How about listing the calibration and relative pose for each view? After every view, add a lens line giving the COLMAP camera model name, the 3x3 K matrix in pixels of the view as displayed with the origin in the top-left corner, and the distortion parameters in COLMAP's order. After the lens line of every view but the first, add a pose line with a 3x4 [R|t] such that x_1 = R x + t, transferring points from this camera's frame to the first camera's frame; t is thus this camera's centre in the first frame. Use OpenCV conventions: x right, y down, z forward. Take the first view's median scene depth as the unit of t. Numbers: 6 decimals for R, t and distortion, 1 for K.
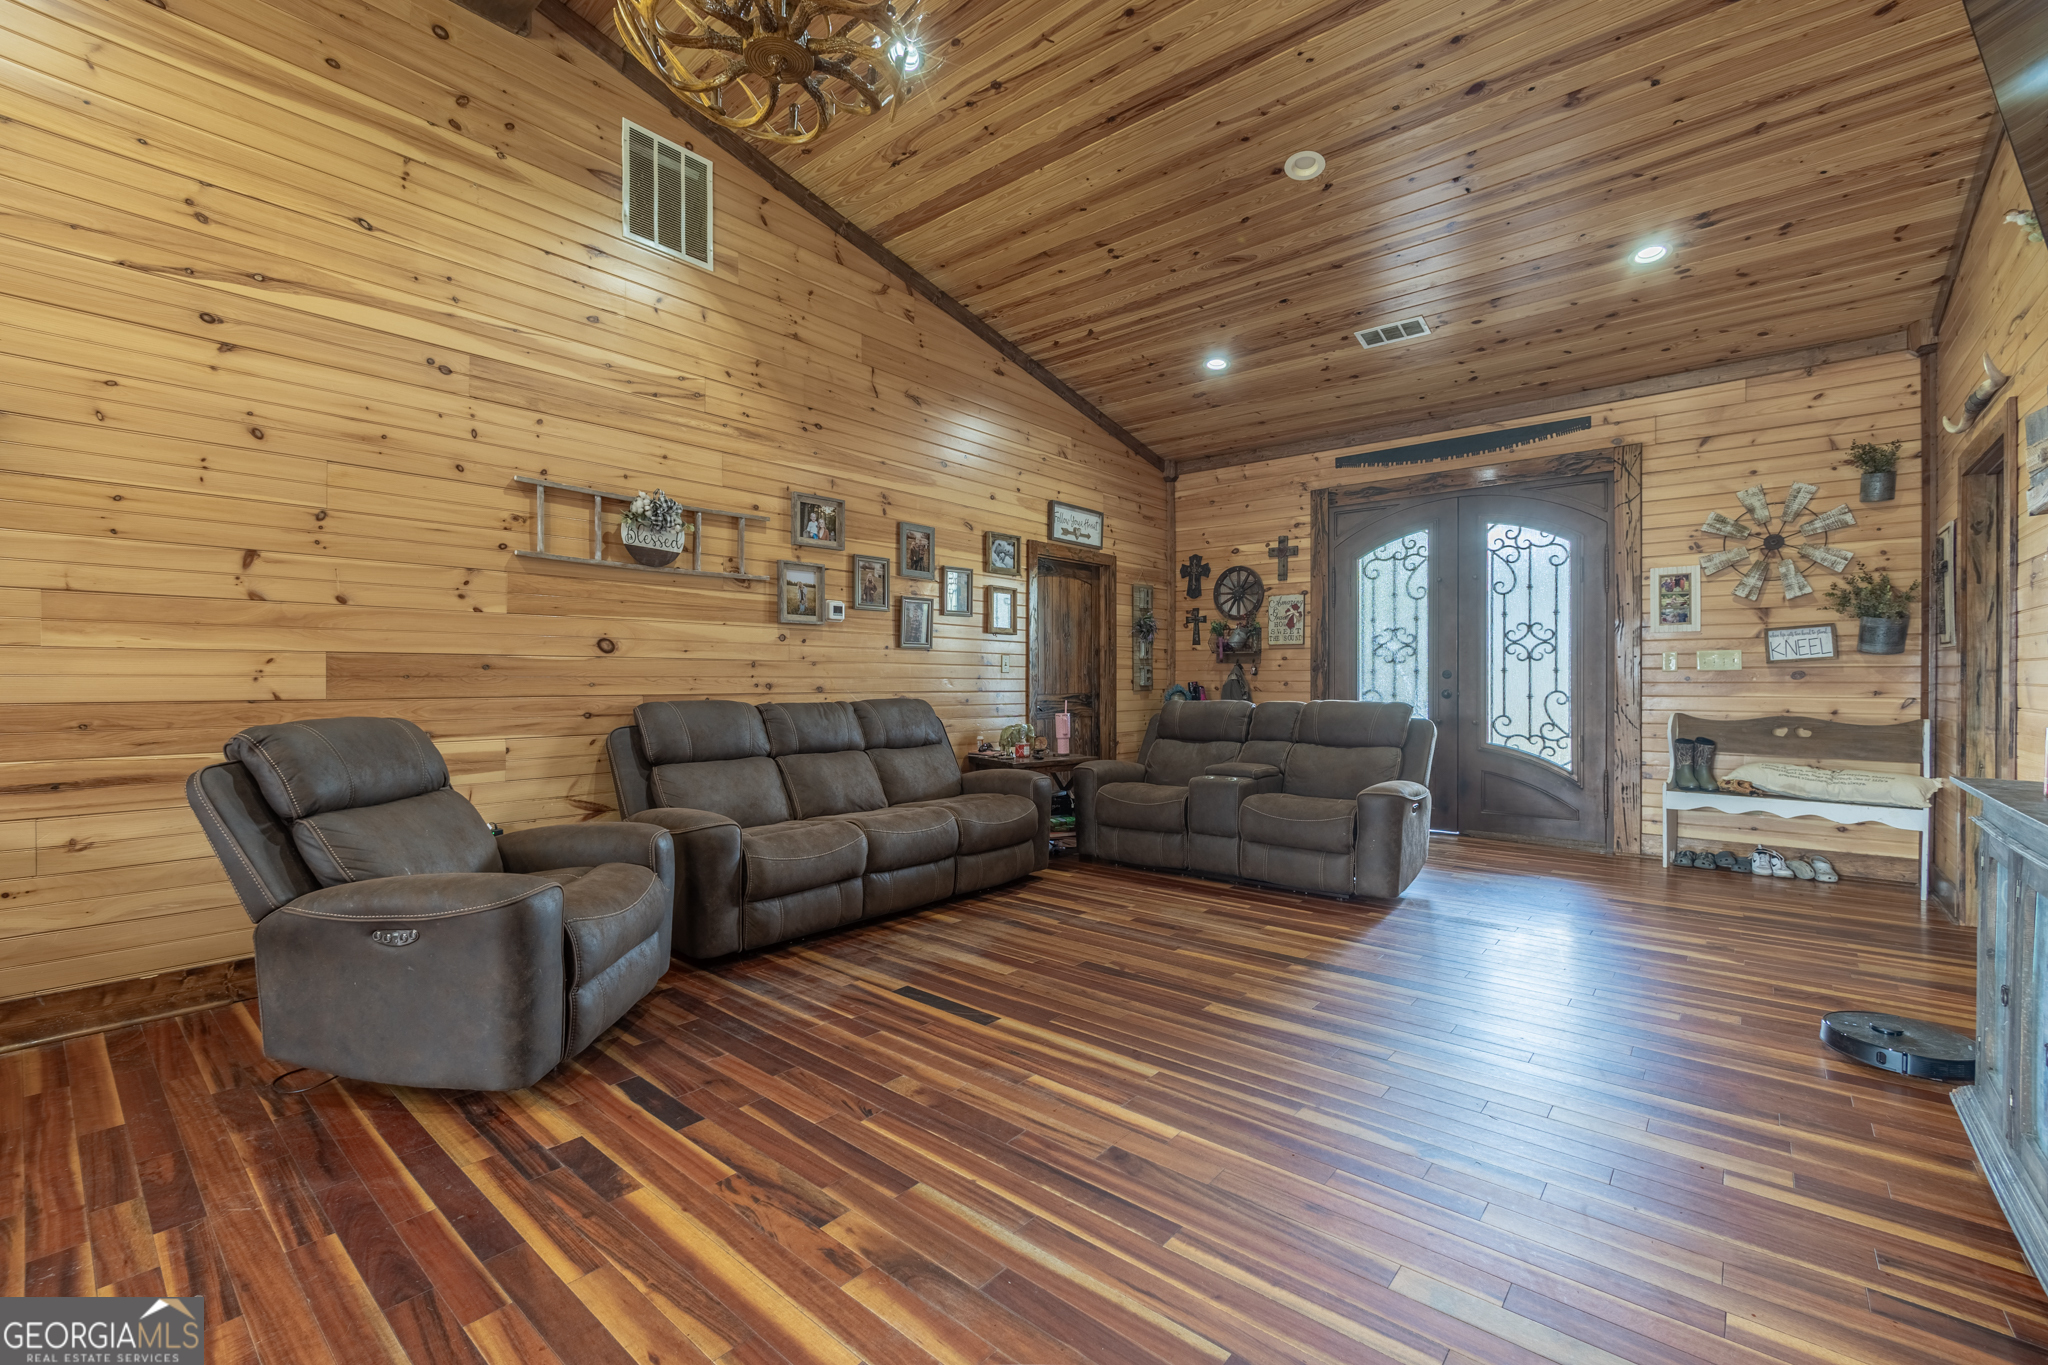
lens RADIAL K [[865.8, 0, 1024.0], [0, 865.8, 682.5], [0, 0, 1]] dist [-0.005884, 0.000646]
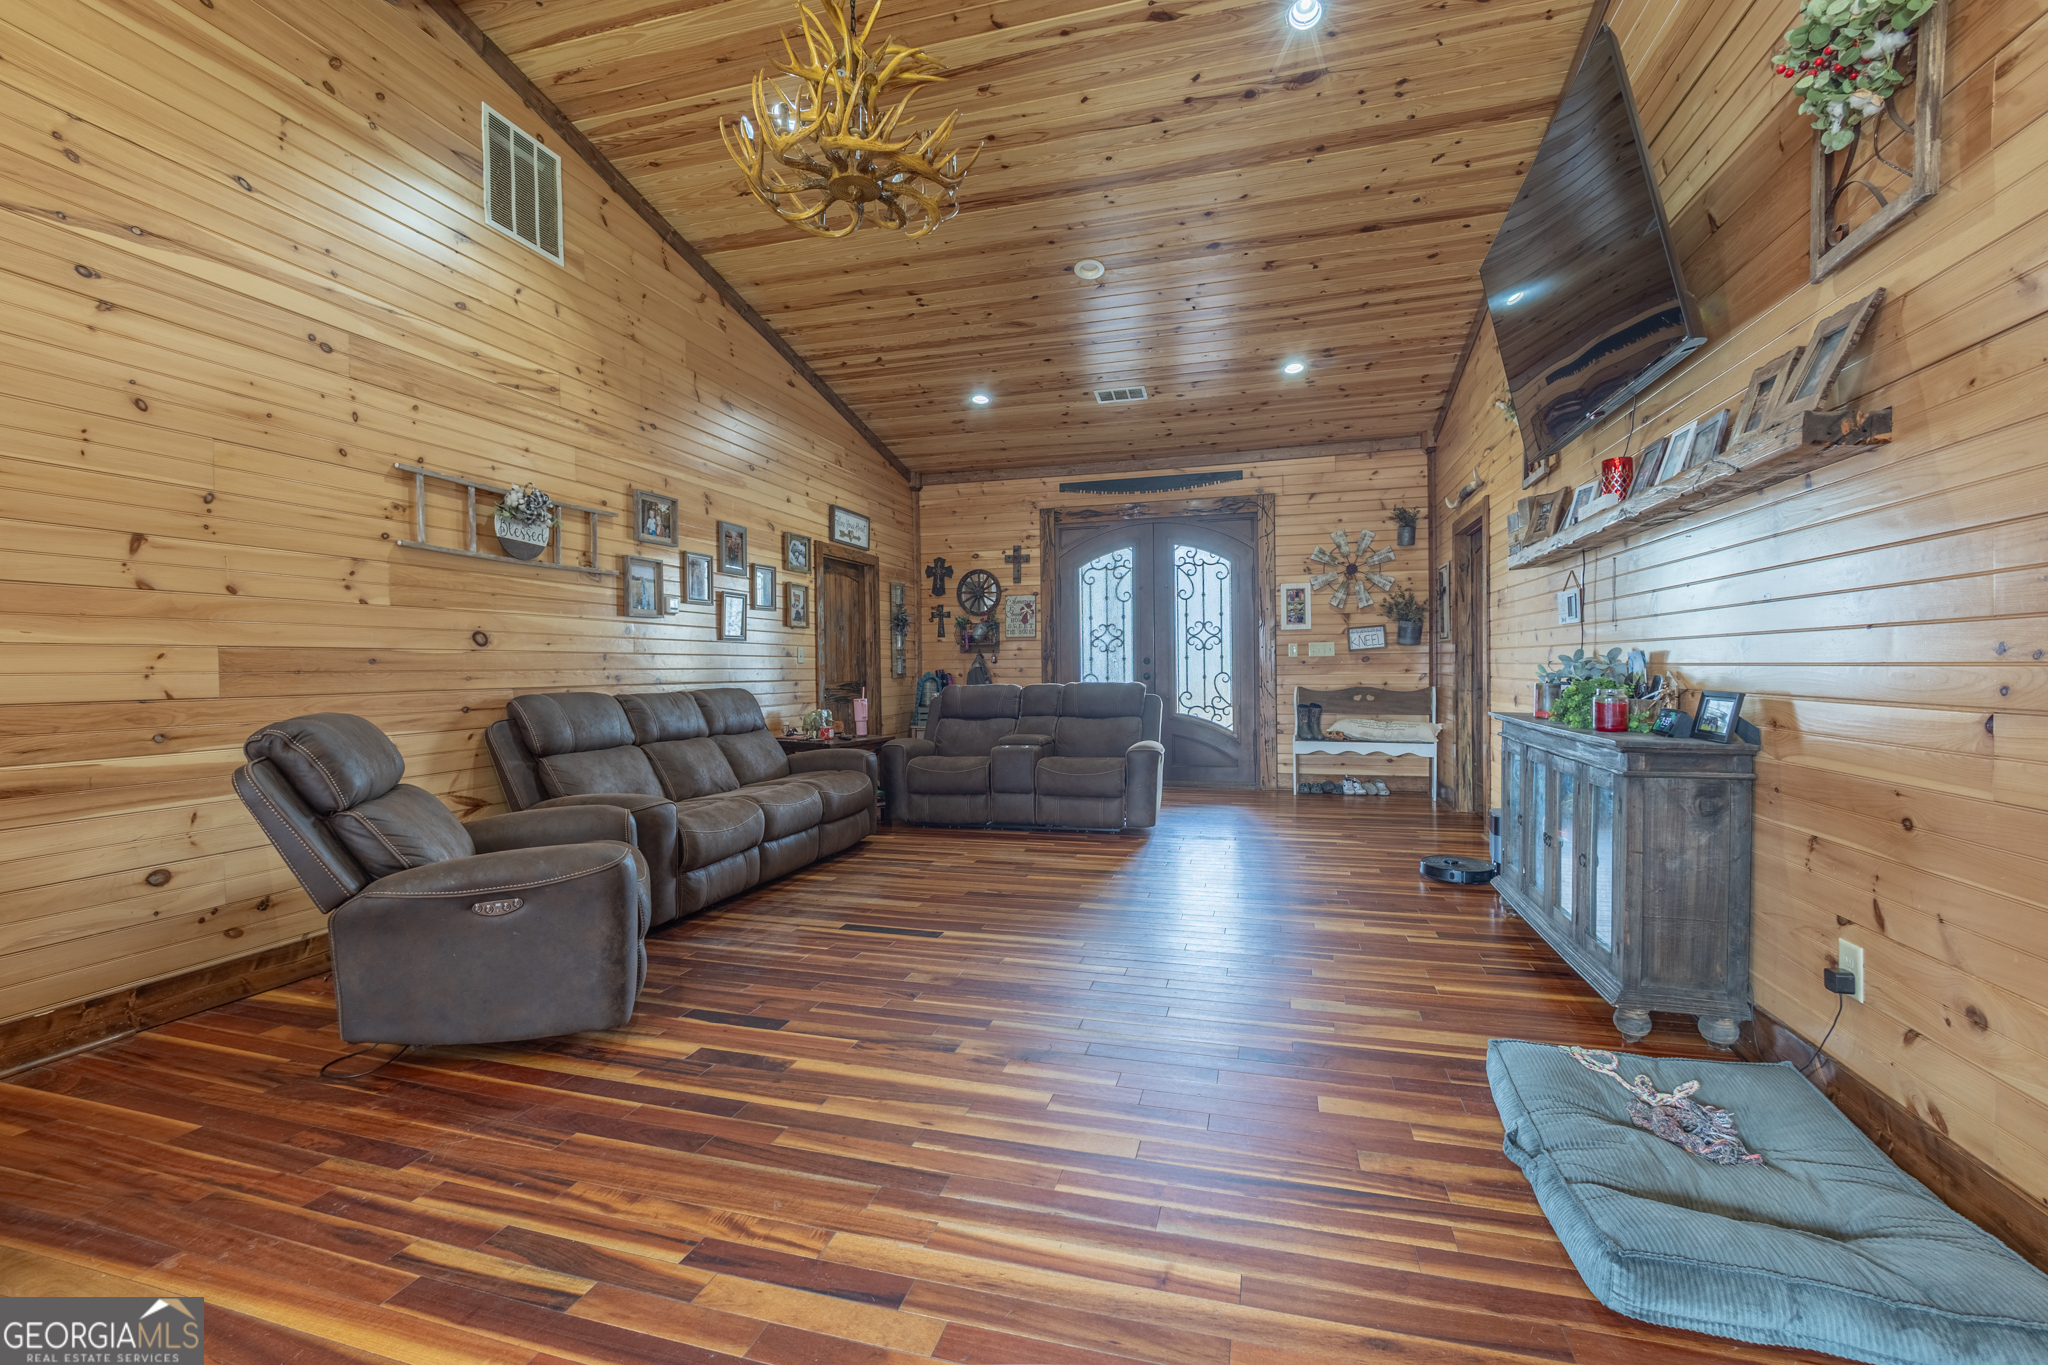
lens RADIAL K [[865.8, 0, 1024.0], [0, 865.8, 682.5], [0, 0, 1]] dist [-0.005884, 0.000646]
pose [[0.912488, -0.019123, 0.408656, -0.285689], [0.014440, 0.999790, 0.014542, 0.001758], [-0.408848, -0.007368, 0.912573, -0.139324]]
